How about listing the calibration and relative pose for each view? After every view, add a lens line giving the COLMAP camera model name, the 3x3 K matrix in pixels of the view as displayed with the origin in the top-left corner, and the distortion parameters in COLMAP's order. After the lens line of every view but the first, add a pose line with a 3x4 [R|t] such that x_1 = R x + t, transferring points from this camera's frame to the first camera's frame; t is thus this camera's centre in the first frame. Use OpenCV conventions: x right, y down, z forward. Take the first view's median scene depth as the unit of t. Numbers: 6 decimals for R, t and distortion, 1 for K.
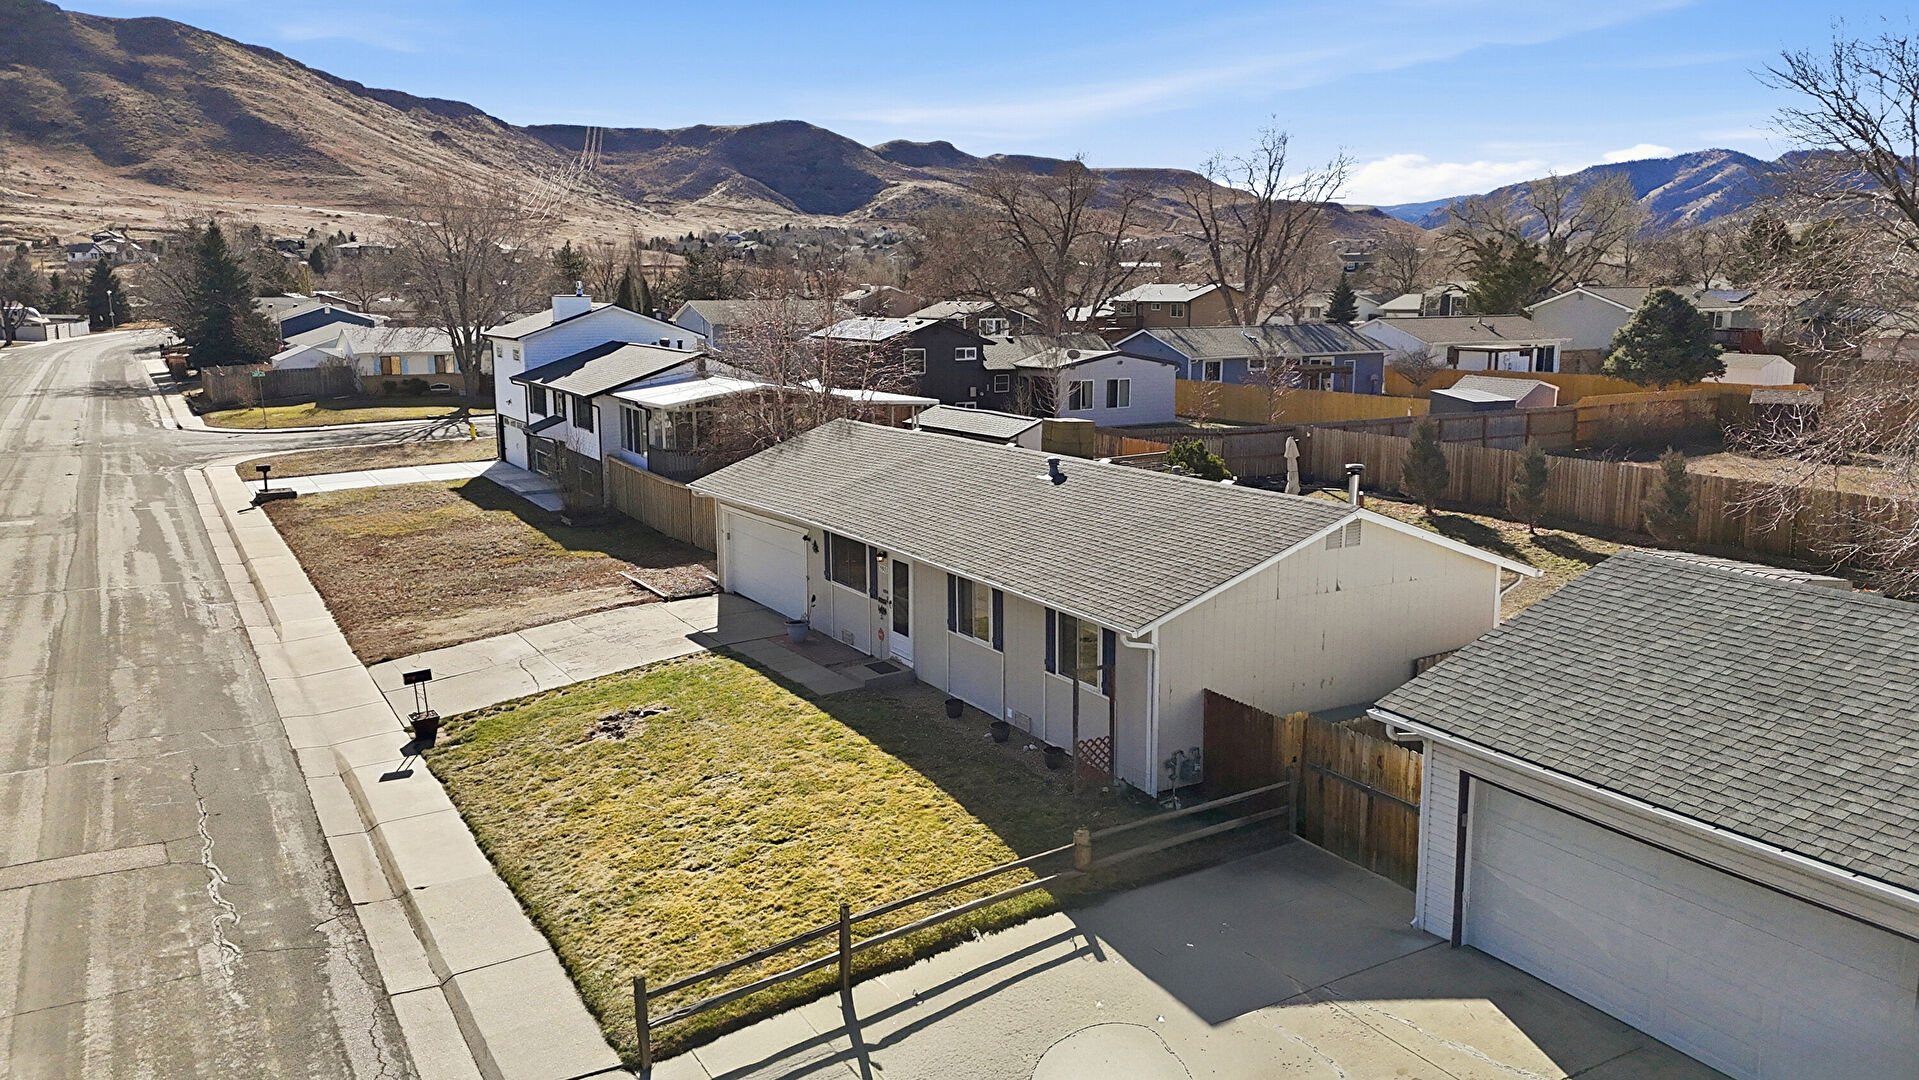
lens RADIAL K [[1402.4, 0, 969.7], [0, 1402.4, 534.8], [0, 0, 1]] dist [0.074033, -0.071811]
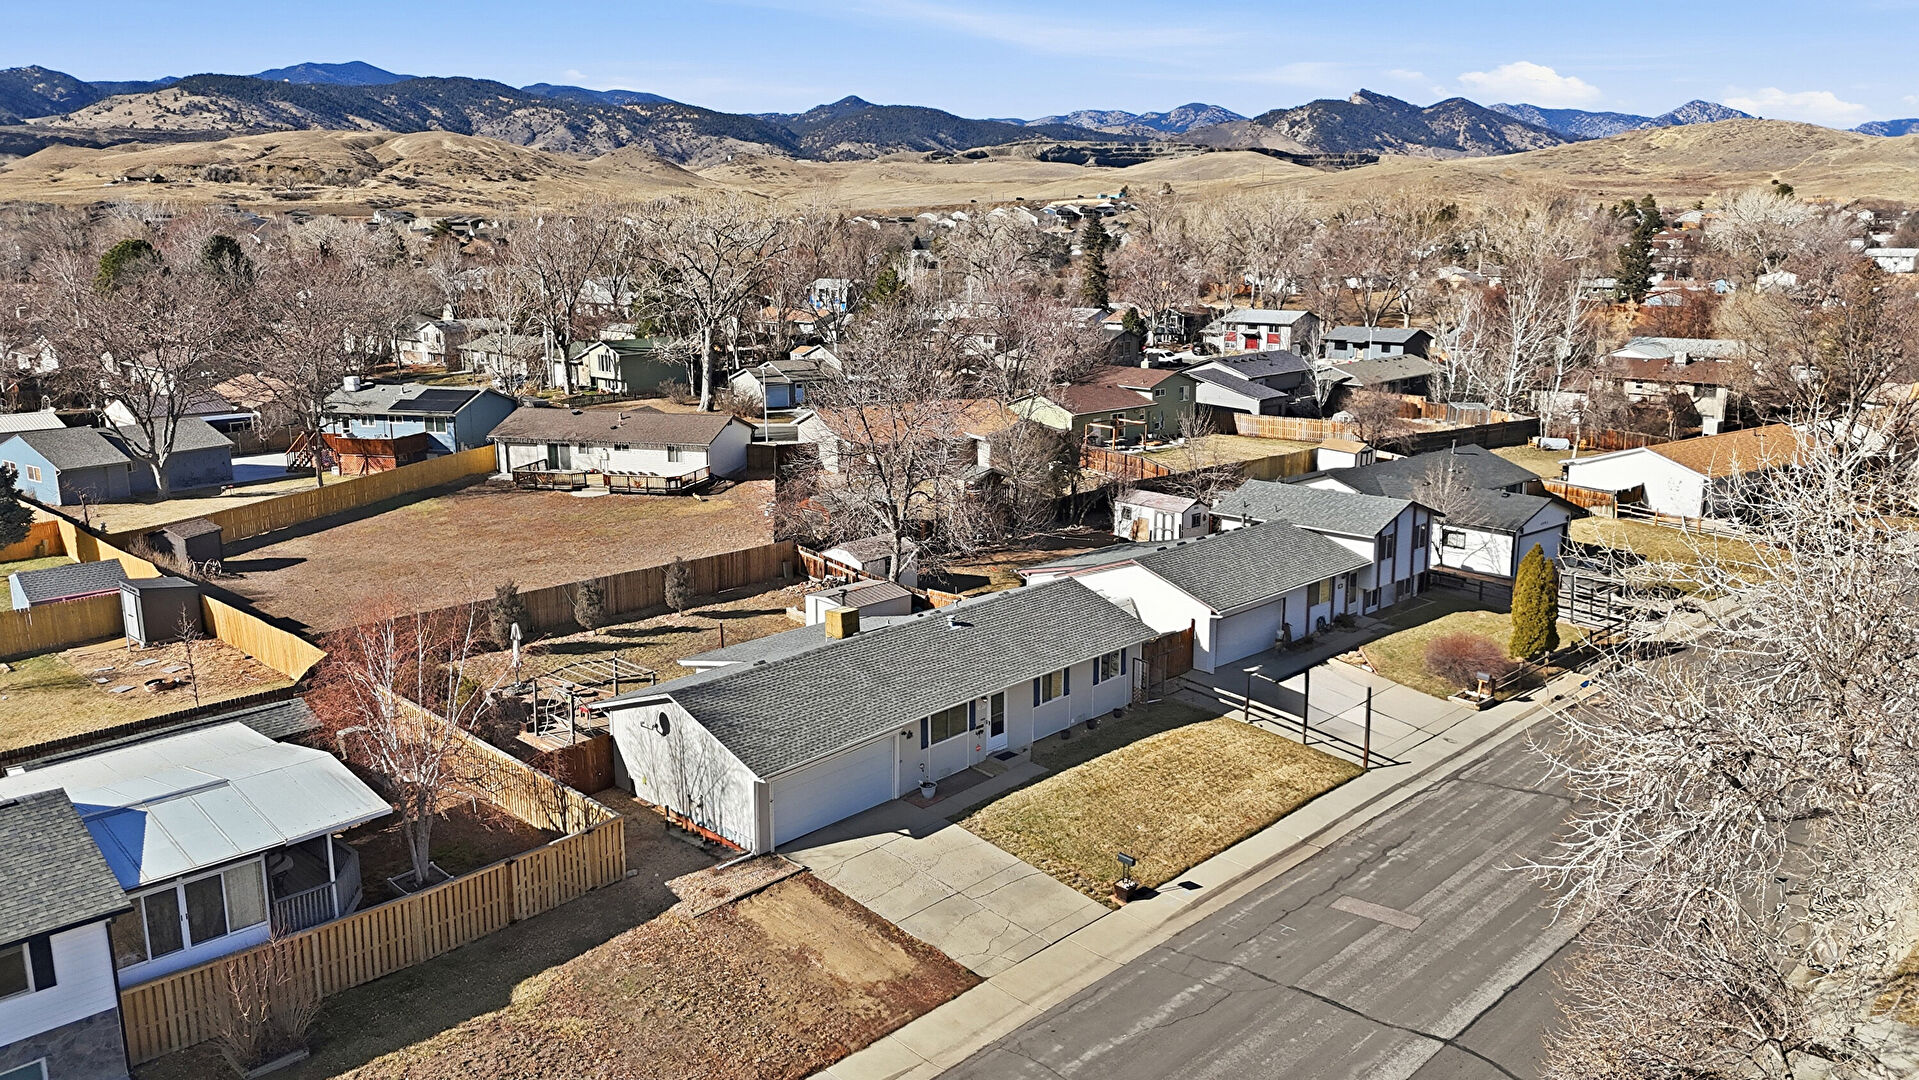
lens RADIAL K [[1402.4, 0, 964.3], [0, 1402.4, 539.3], [0, 0, 1]] dist [0.074033, -0.071811]
pose [[-0.267080, -0.202248, 0.942212, -1.612288], [0.173586, 0.951639, 0.253477, -0.600862], [-0.947911, 0.231254, -0.219057, 1.366833]]
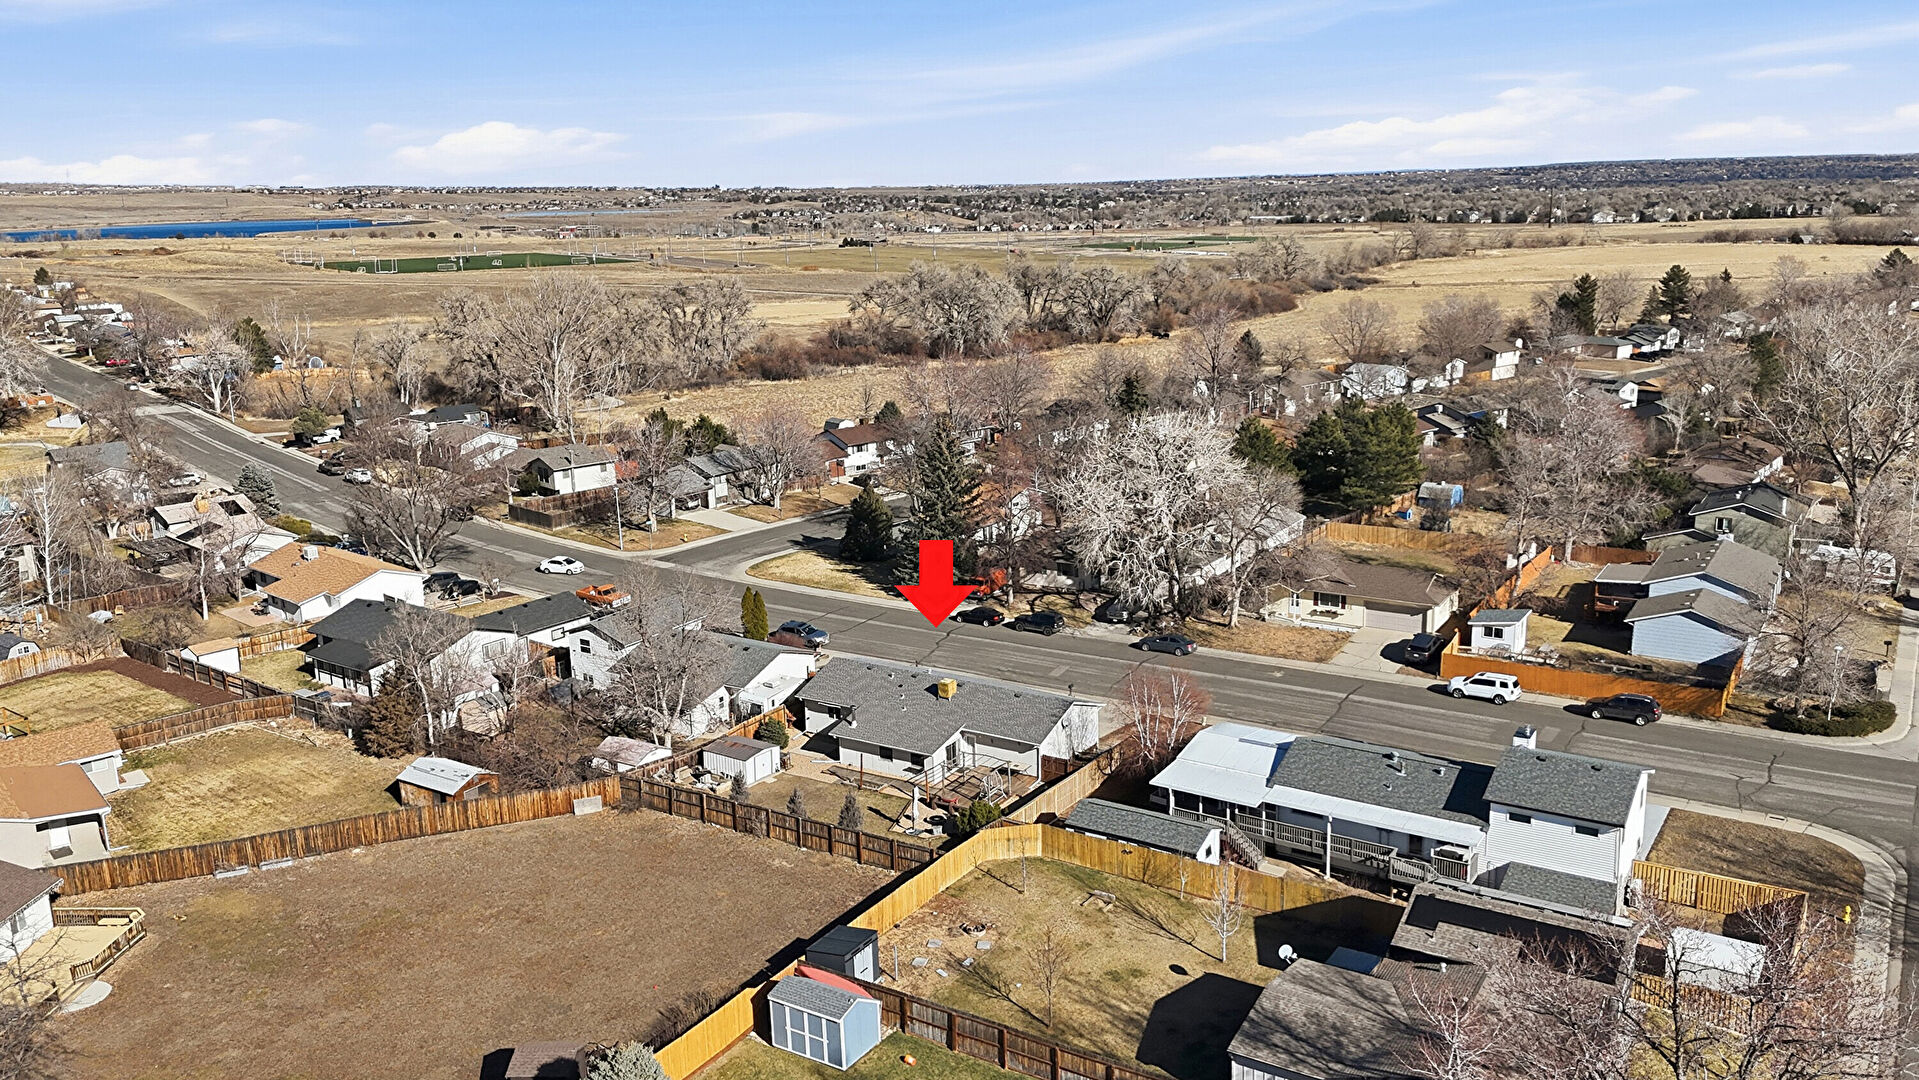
lens RADIAL K [[1402.4, 0, 955.9], [0, 1402.4, 529.5], [0, 0, 1]] dist [0.074033, -0.071811]
pose [[-0.890340, 0.126500, -0.437371, 1.448383], [-0.049620, 0.927946, 0.369397, -1.629620], [0.452585, 0.350592, -0.819910, 3.711185]]
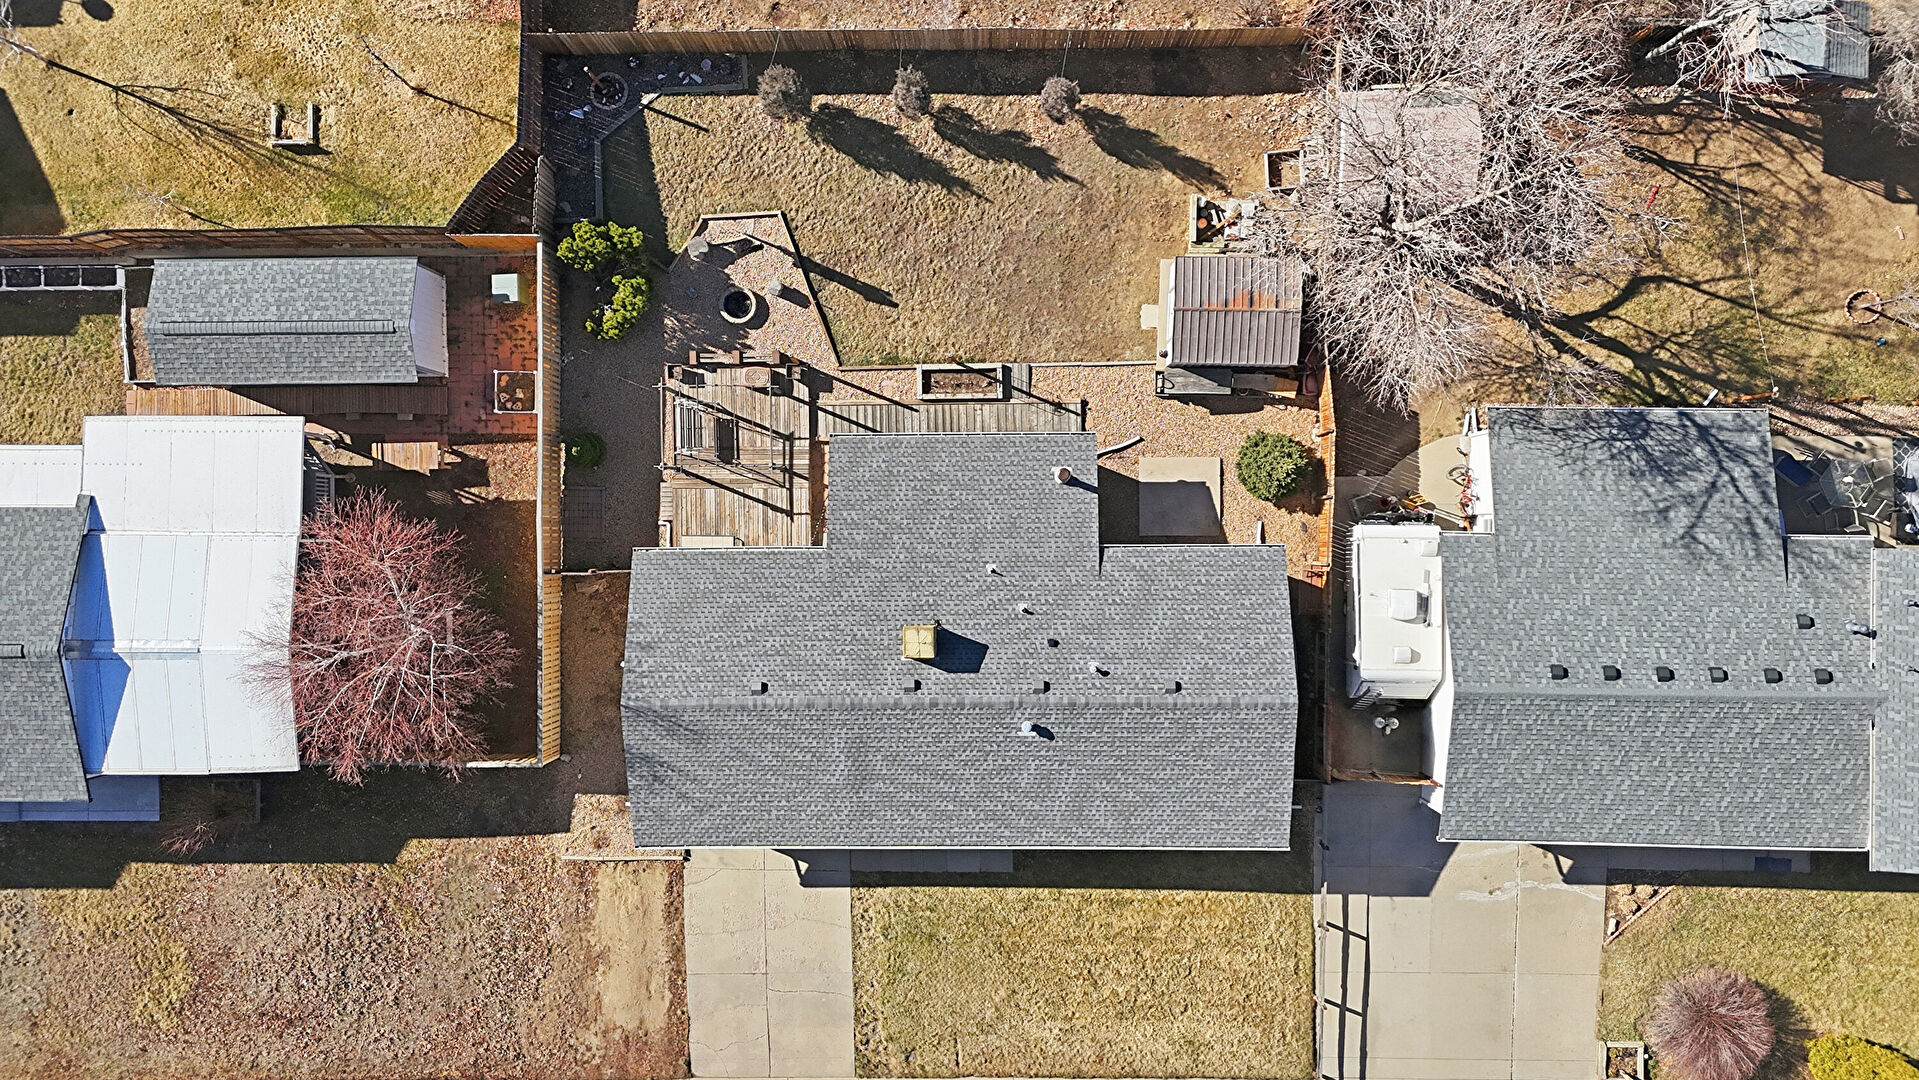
lens RADIAL K [[1402.4, 0, 953.9], [0, 1402.4, 548.6], [0, 0, 1]] dist [0.074033, -0.071811]
pose [[0.504955, -0.863140, -0.002942, 0.180736], [0.180697, 0.102377, 0.978196, -1.470172], [-0.844019, -0.494477, 0.207663, 0.870860]]
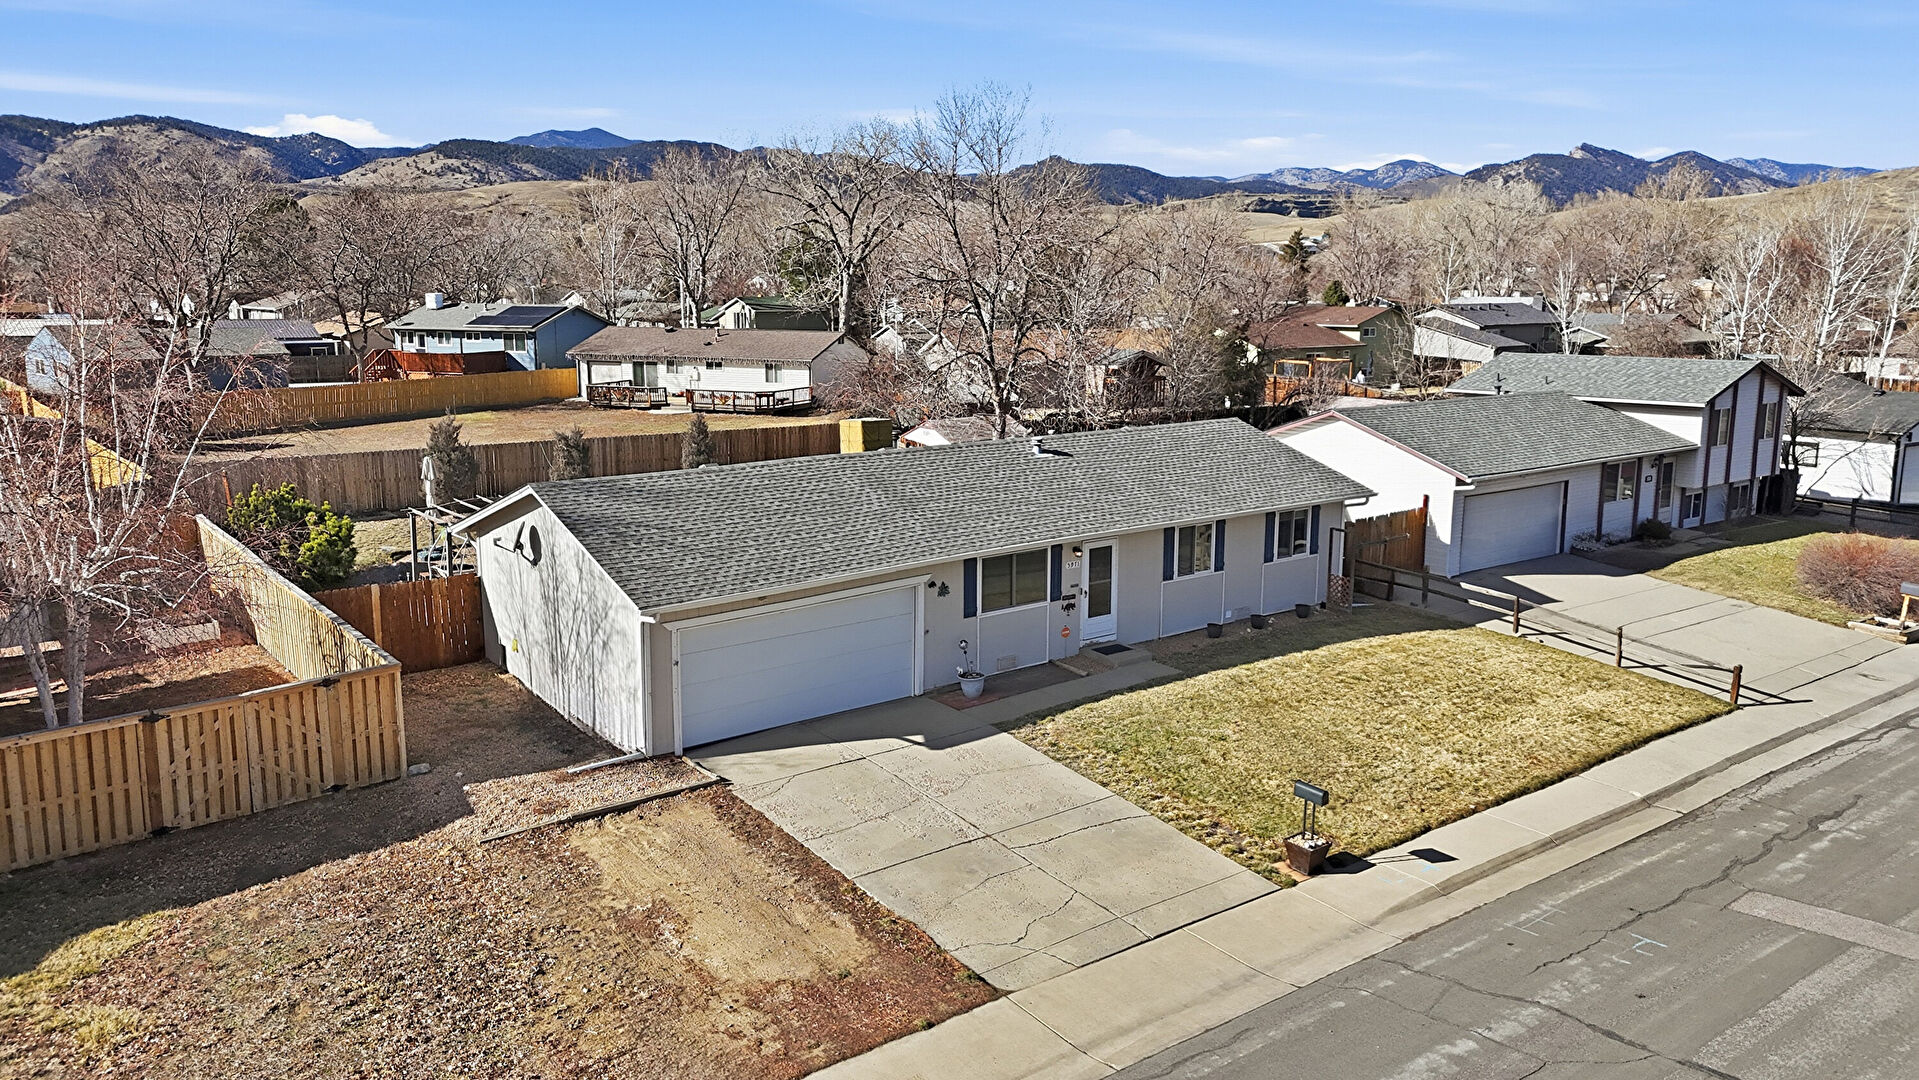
lens RADIAL K [[1402.4, 0, 969.1], [0, 1402.4, 542.3], [0, 0, 1]] dist [0.074033, -0.071811]
pose [[-0.136609, -0.177363, 0.974618, -1.057245], [0.170660, 0.964918, 0.199519, -0.210066], [-0.975814, 0.193584, -0.101548, 1.200017]]
